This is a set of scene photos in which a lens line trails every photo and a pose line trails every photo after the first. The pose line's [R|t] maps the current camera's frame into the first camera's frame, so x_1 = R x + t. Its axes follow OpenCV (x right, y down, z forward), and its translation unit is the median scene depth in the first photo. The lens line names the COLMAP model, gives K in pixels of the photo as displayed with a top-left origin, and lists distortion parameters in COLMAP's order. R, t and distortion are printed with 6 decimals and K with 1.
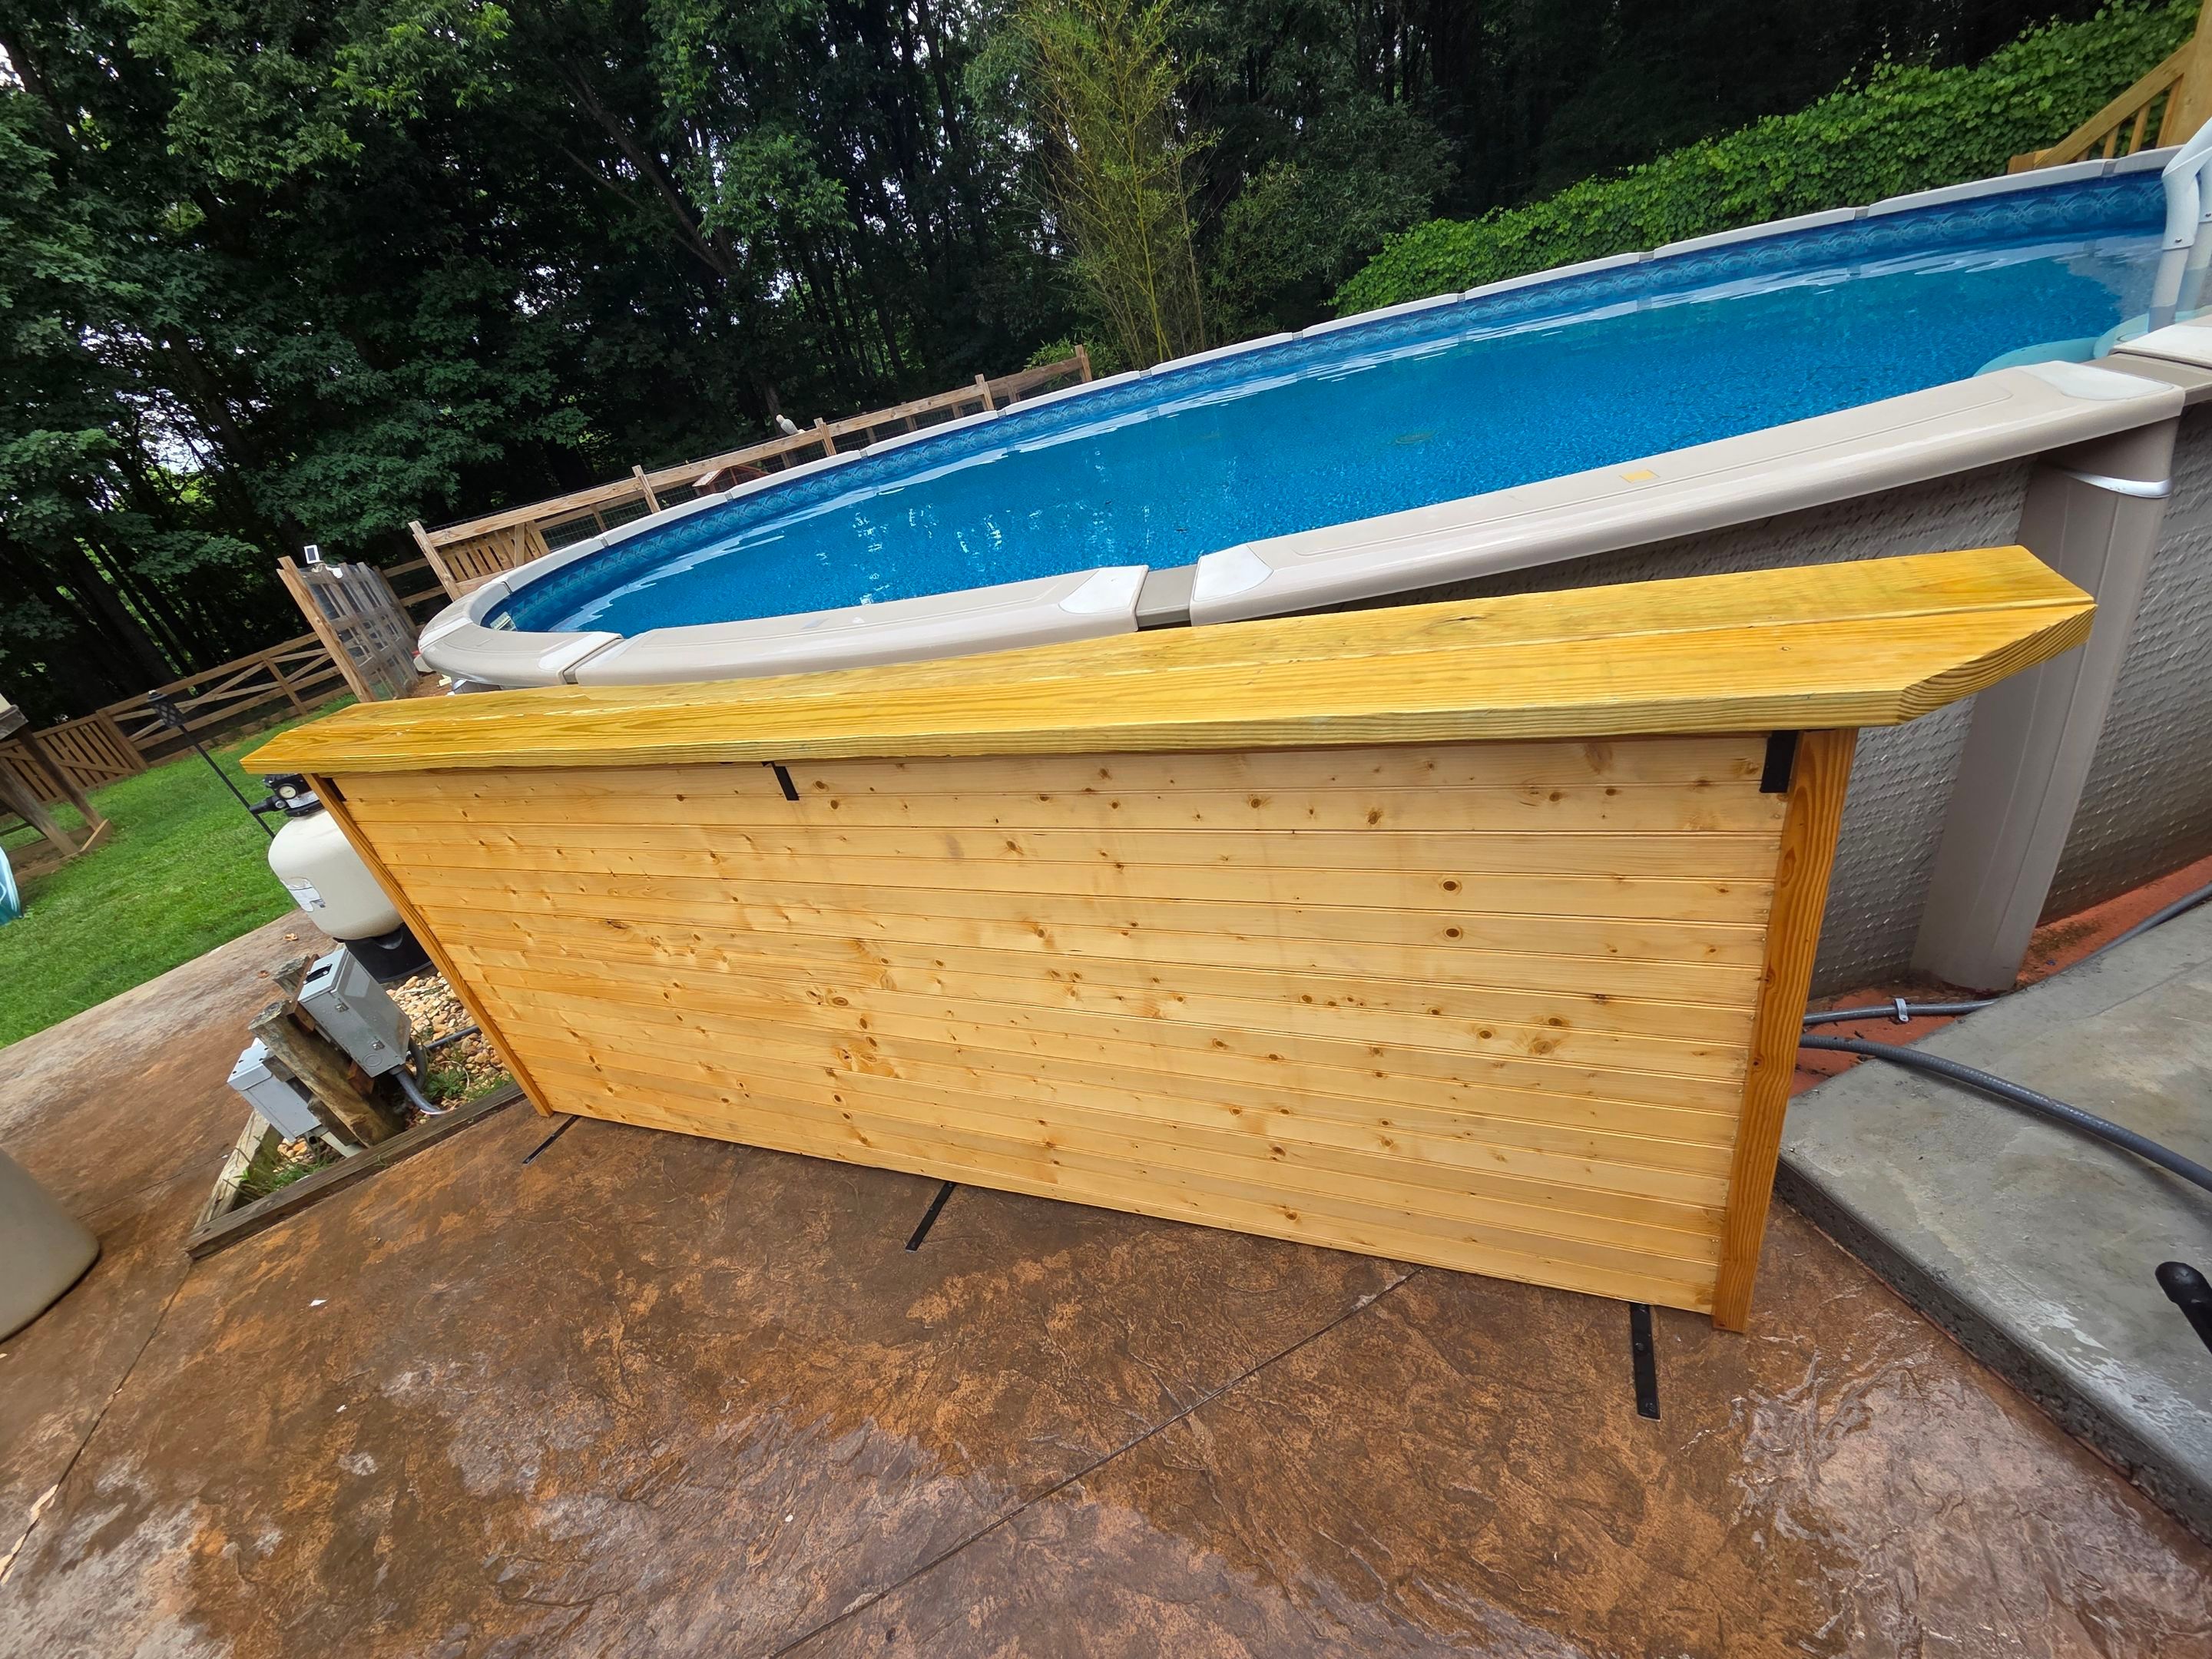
lens RADIAL K [[899.7, 0, 1104.6], [0, 899.7, 831.8], [0, 0, 1]] dist [0.001036, -0.000478]
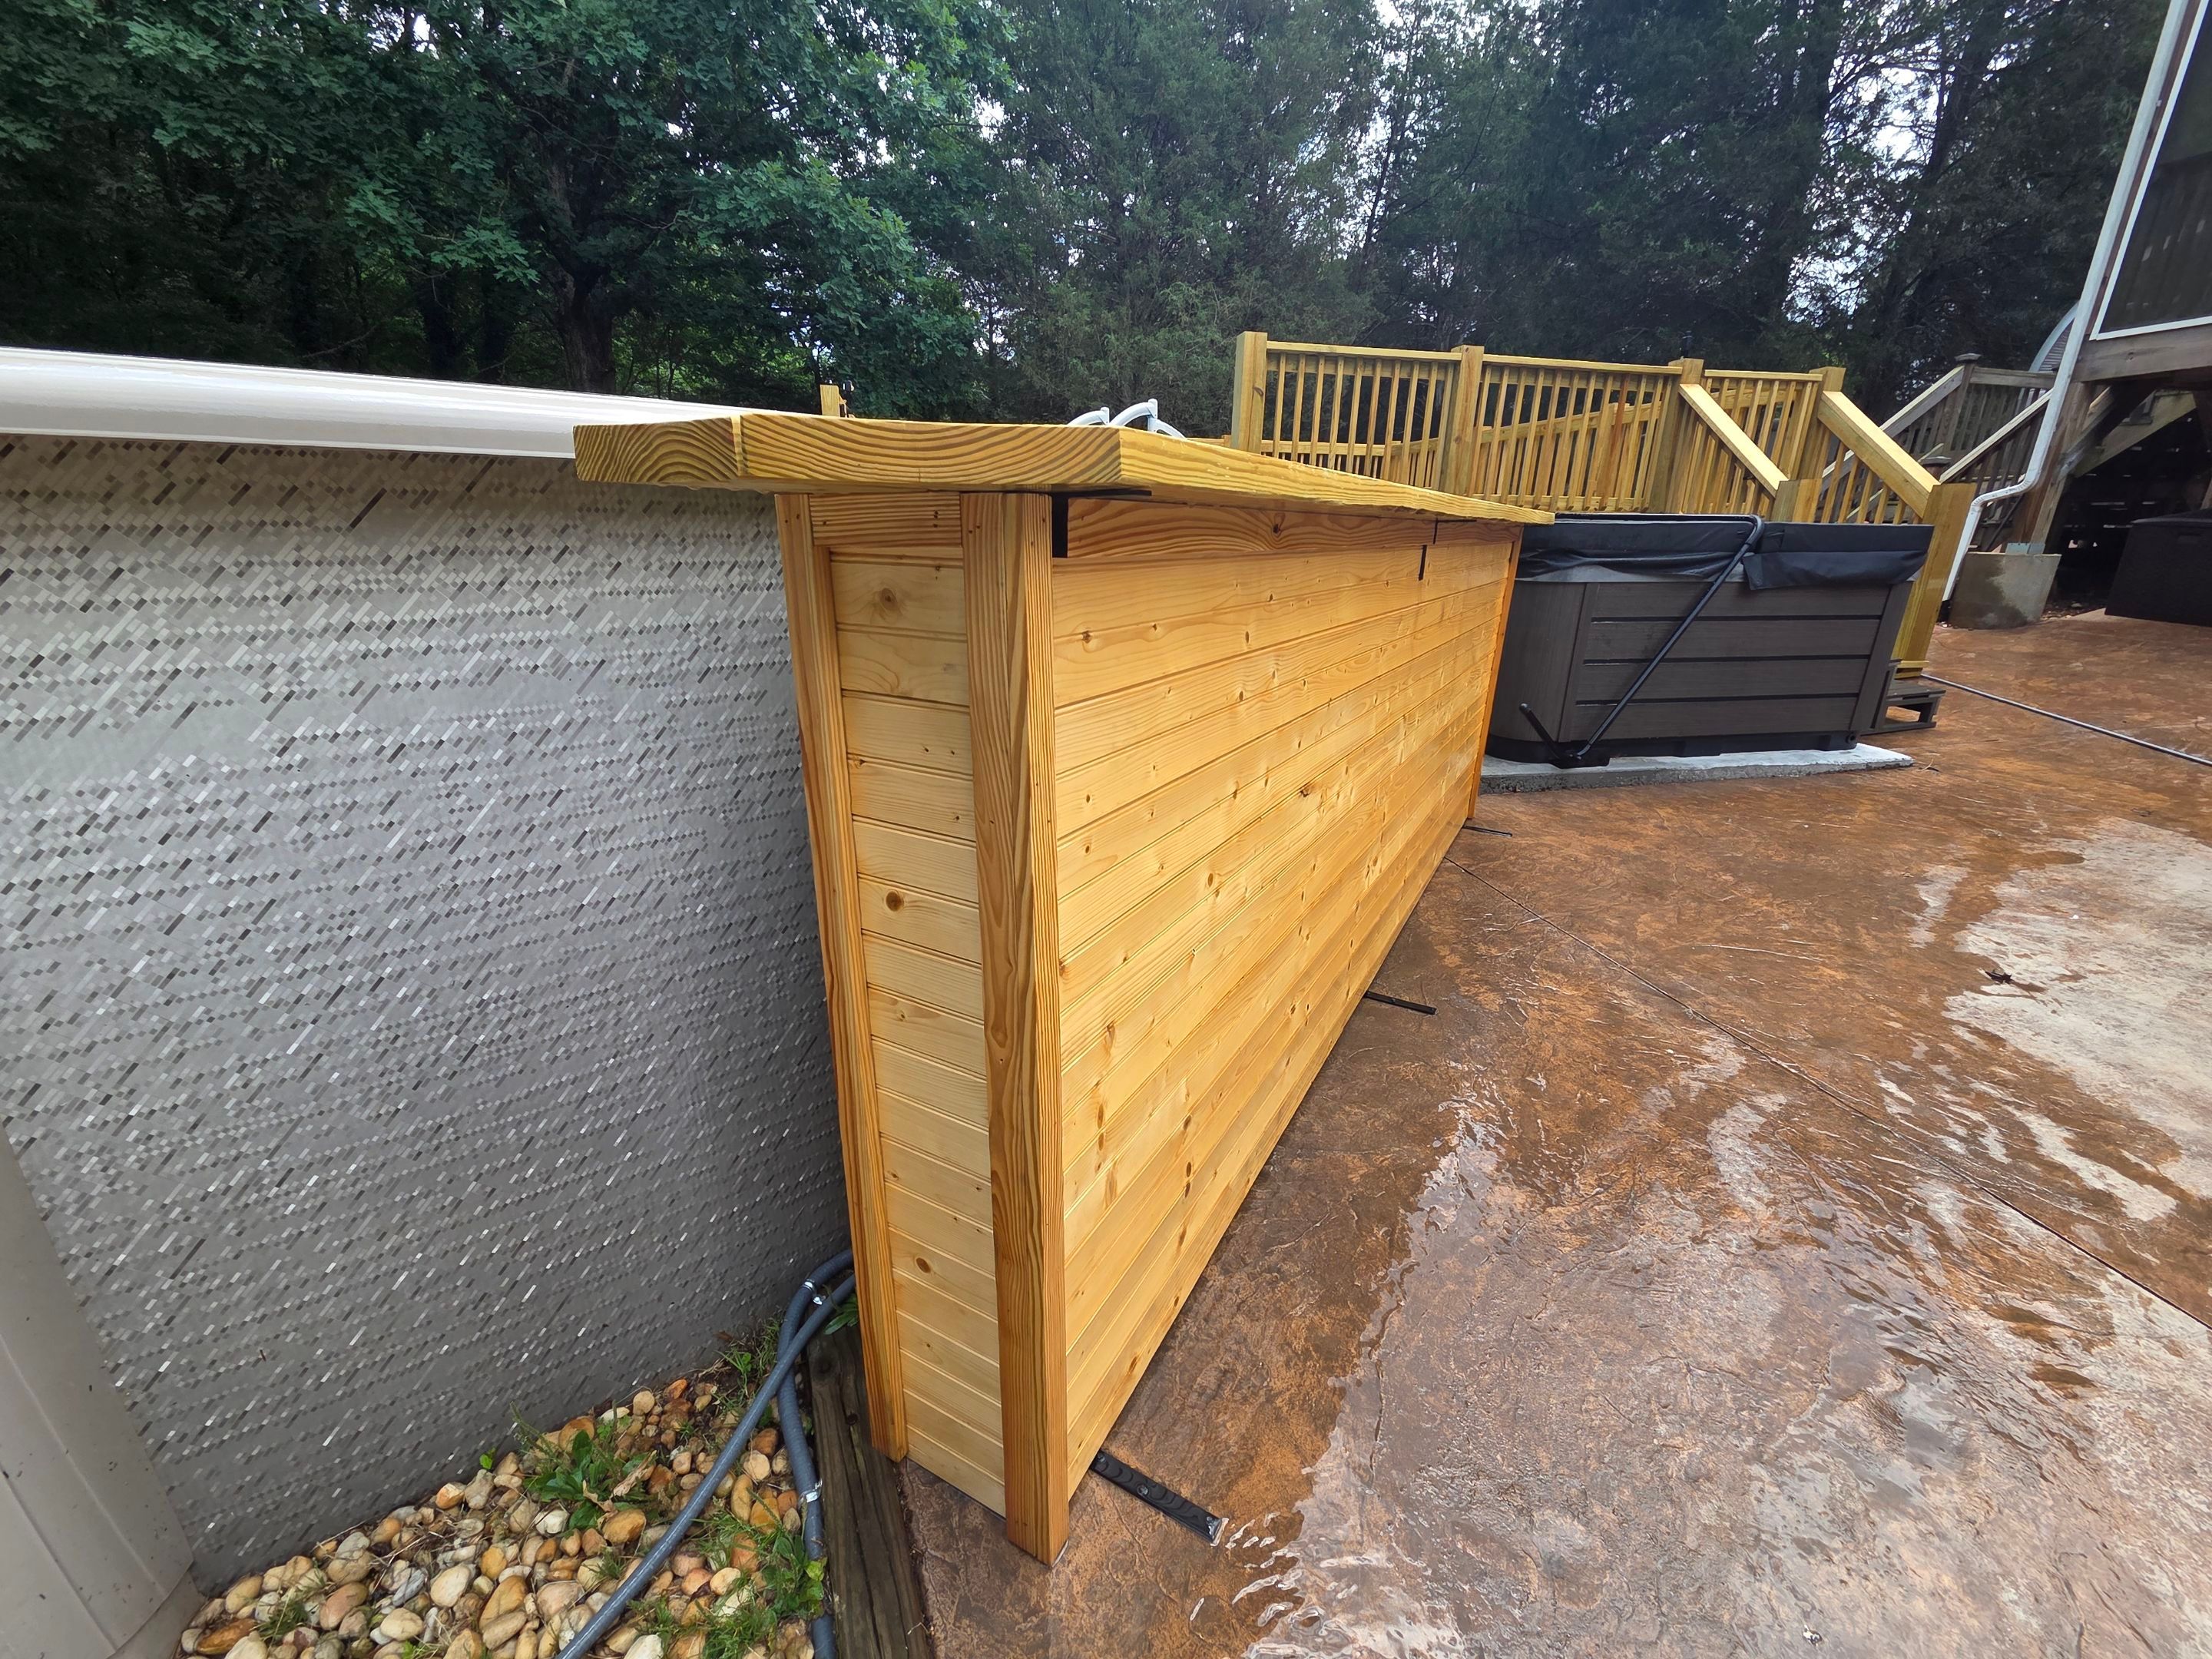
lens RADIAL K [[899.7, 0, 1105.7], [0, 899.7, 833.2], [0, 0, 1]] dist [0.001036, -0.000478]
pose [[0.122084, -0.106246, 0.986817, -1.534427], [0.439450, 0.897273, 0.042238, 0.025222], [-0.889932, 0.428500, 0.156232, 1.217060]]
